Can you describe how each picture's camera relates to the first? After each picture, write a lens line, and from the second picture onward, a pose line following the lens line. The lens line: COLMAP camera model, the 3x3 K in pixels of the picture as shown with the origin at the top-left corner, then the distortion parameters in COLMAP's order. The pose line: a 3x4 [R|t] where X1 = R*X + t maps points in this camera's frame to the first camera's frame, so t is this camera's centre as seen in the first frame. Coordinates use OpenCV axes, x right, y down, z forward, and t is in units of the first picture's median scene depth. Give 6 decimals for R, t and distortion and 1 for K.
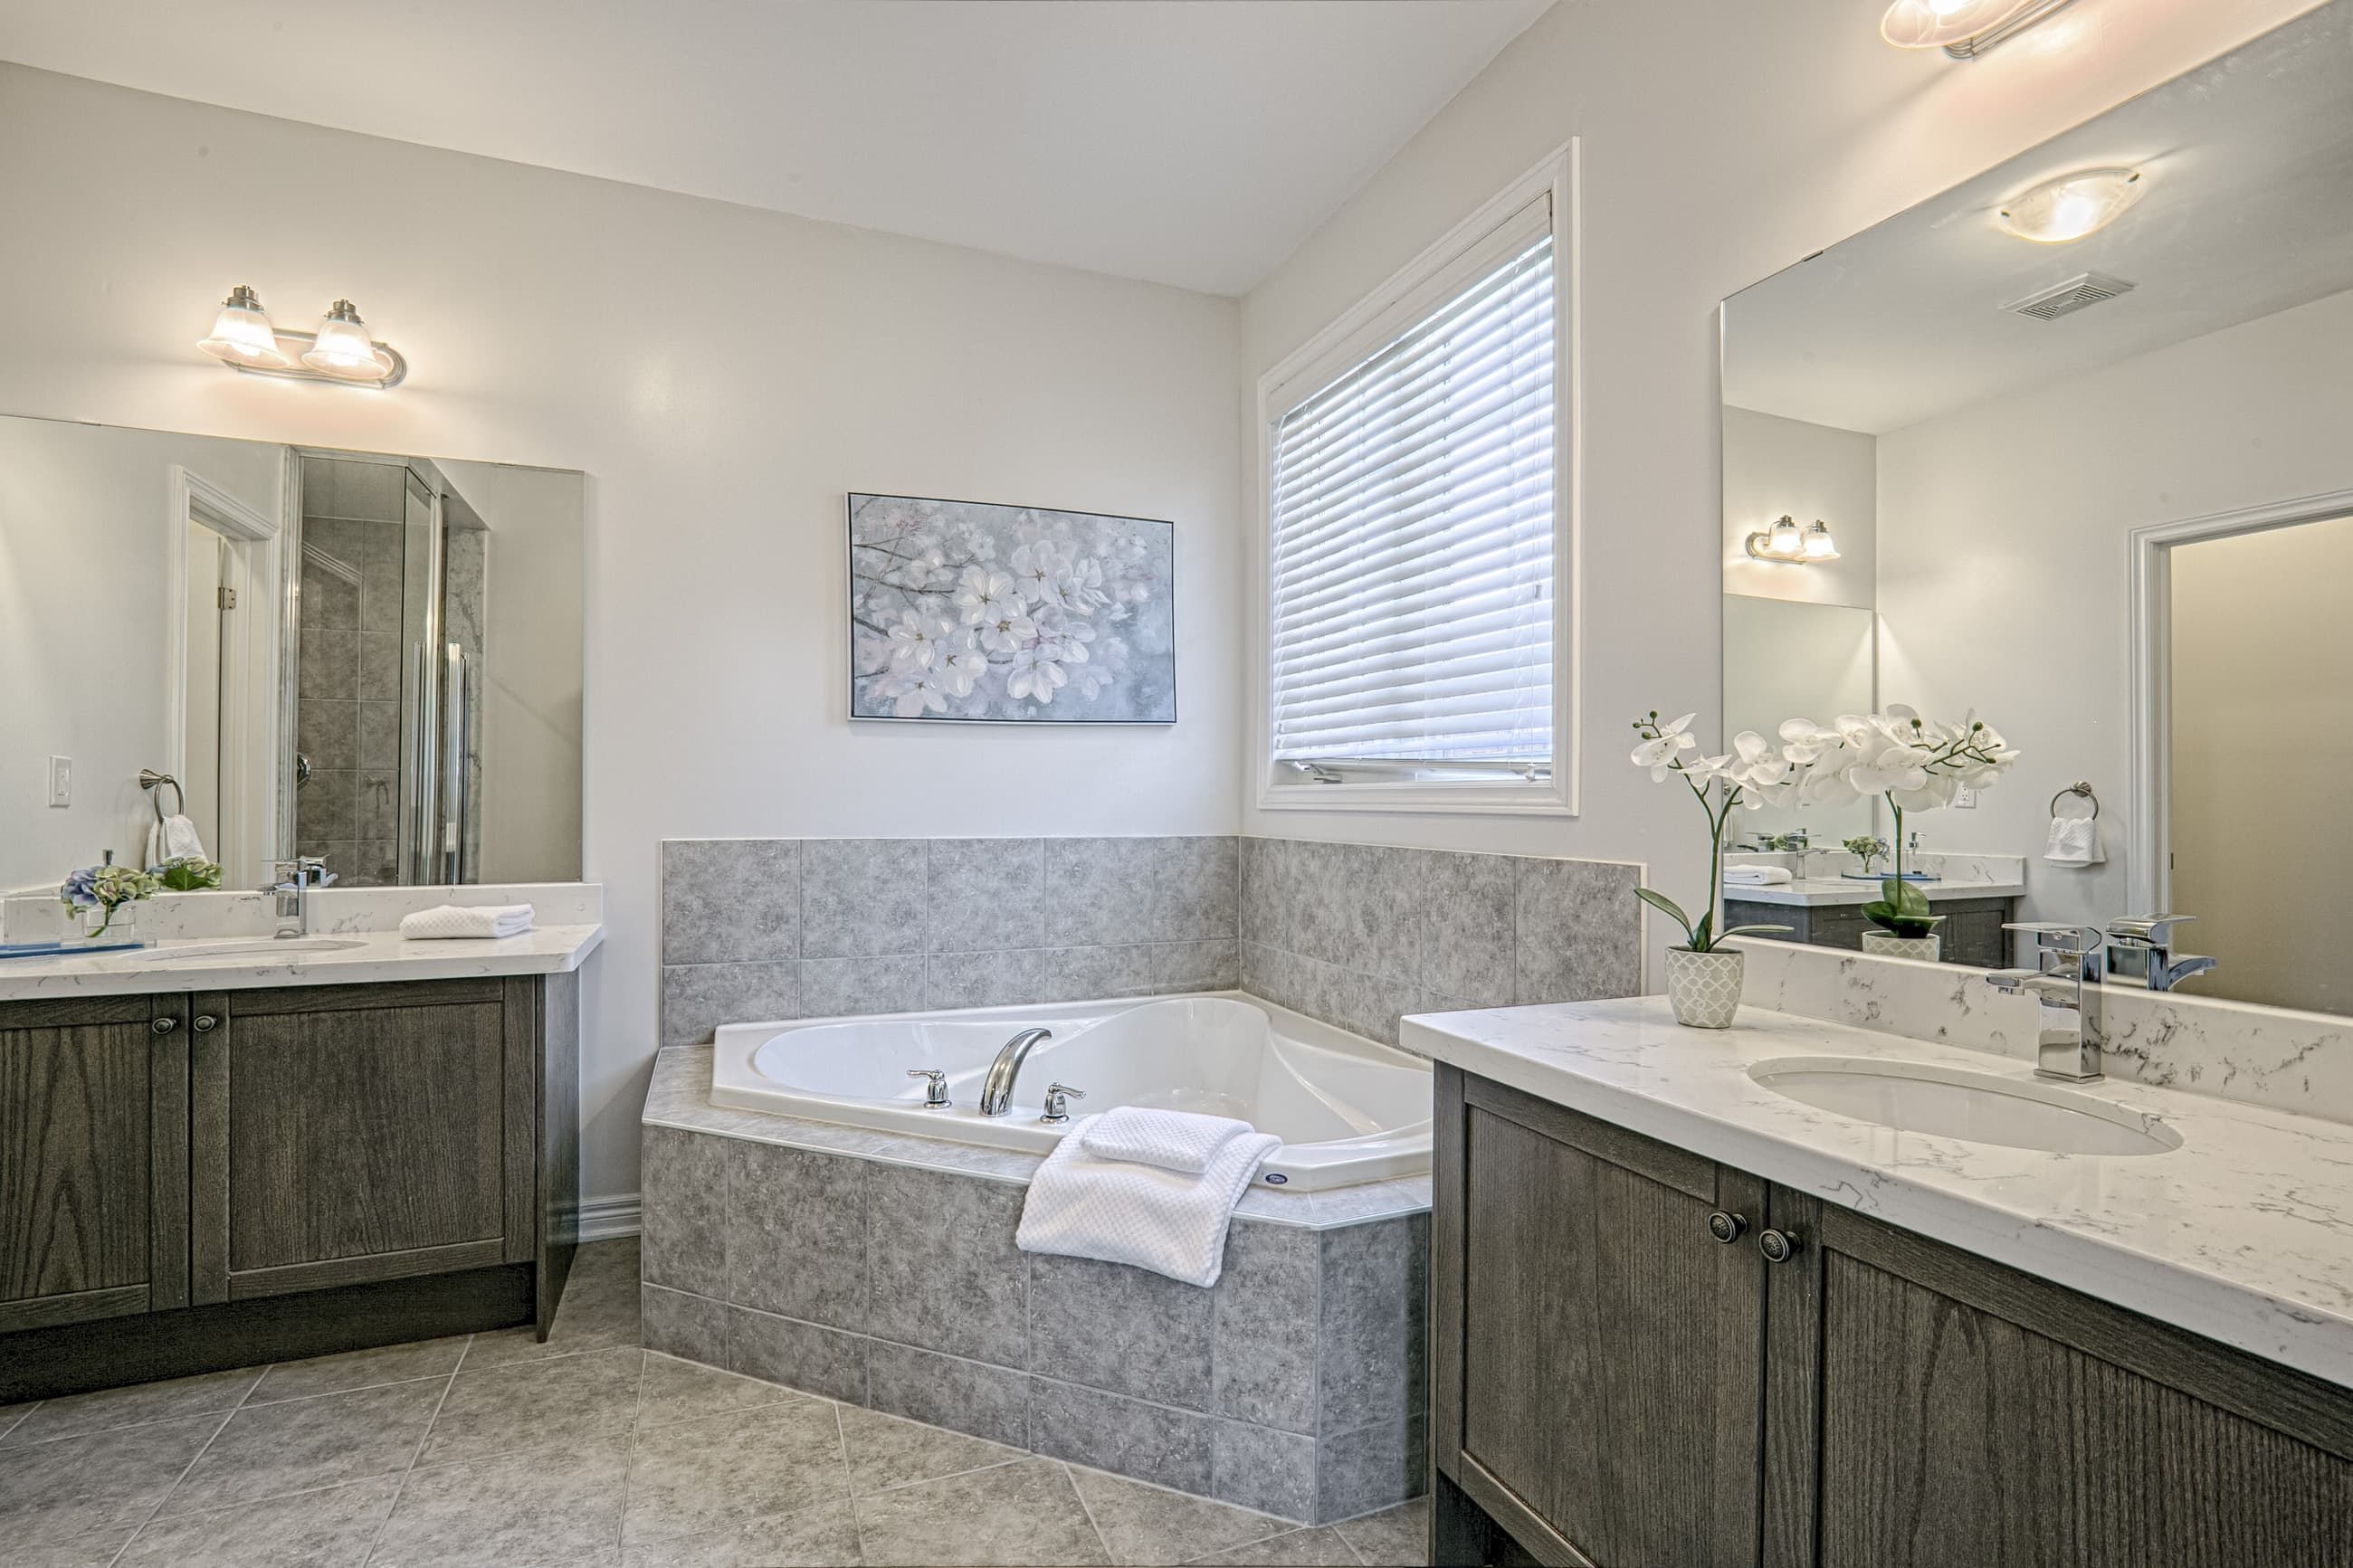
lens RADIAL K [[1103.0, 0, 1165.0], [0, 1103.0, 794.3], [0, 0, 1]] dist [-0.017991, 0.004066]
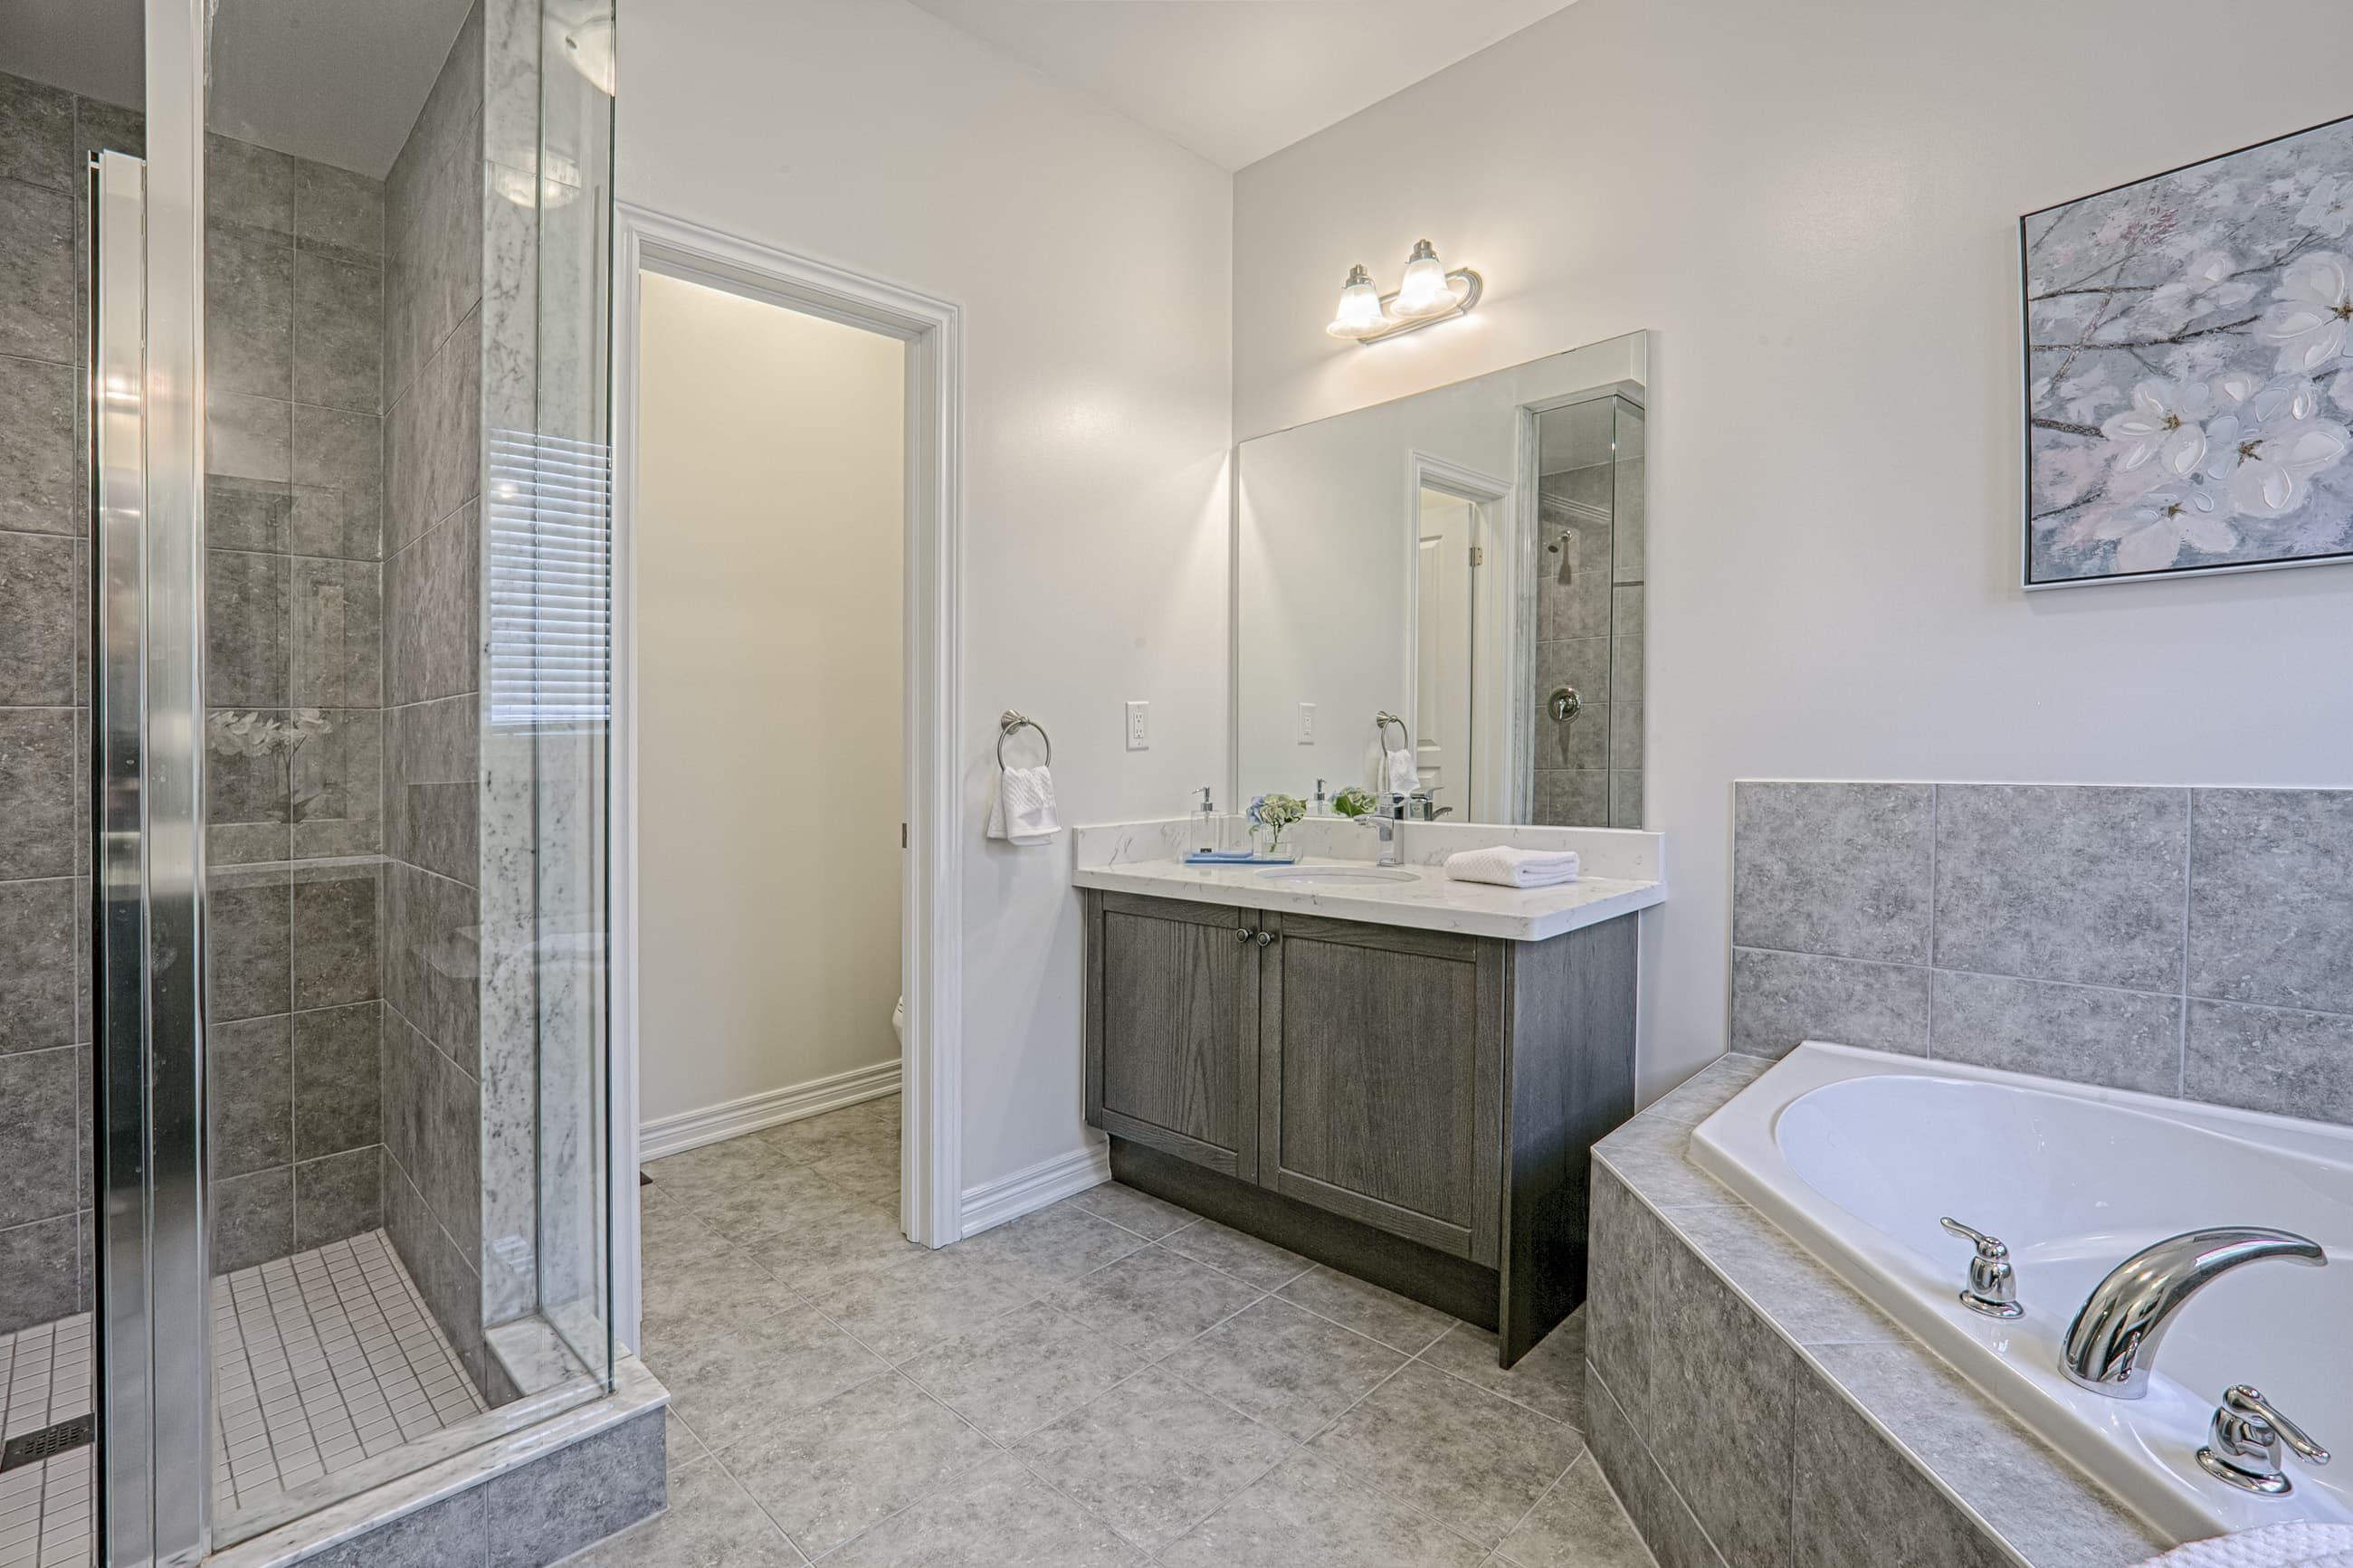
lens RADIAL K [[1103.0, 0, 1179.4], [0, 1103.0, 763.7], [0, 0, 1]] dist [-0.017991, 0.004066]
pose [[0.402282, 0.008491, -0.915476, 0.082711], [0.026497, 0.999430, 0.020913, 0.003773], [0.915132, -0.032670, 0.401828, 0.337852]]
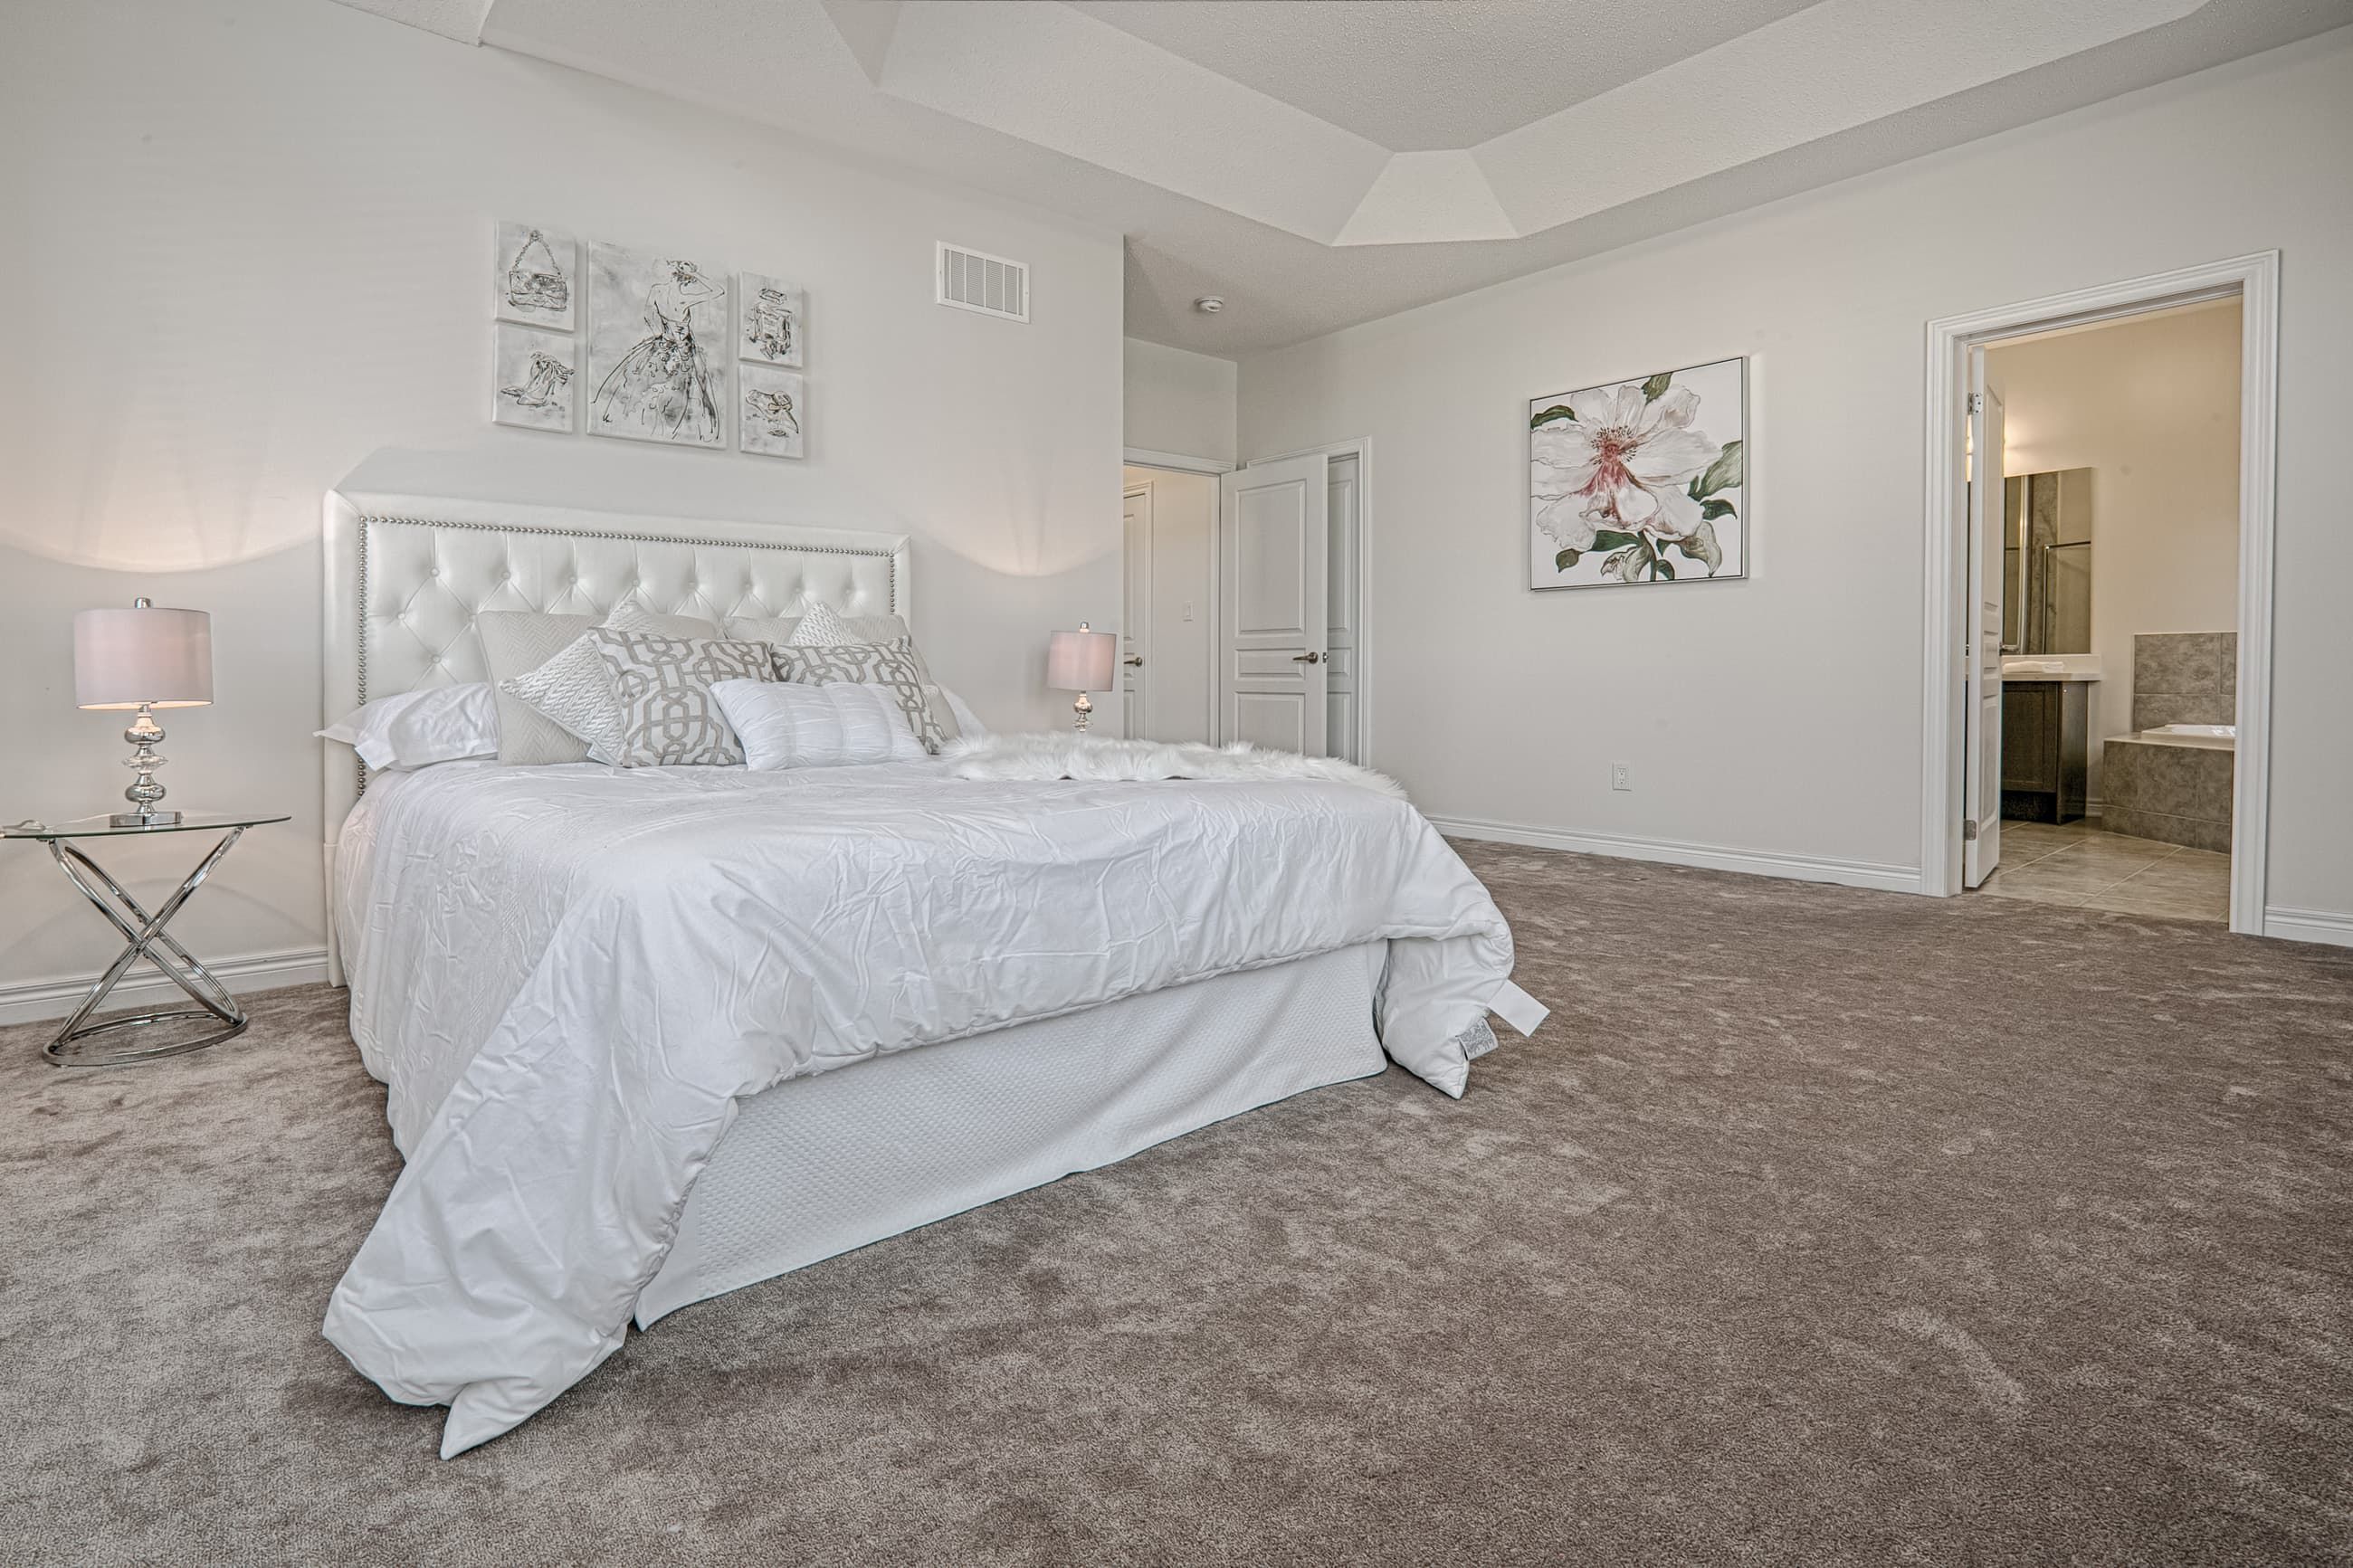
lens RADIAL K [[1103.0, 0, 1122.3], [0, 1103.0, 673.6], [0, 0, 1]] dist [-0.017991, 0.004066]
pose [[0.273870, 0.001321, -0.961766, 0.981711], [0.000775, 0.999998, 0.001594, 0.110318], [0.961767, -0.001182, 0.273868, -1.379625]]
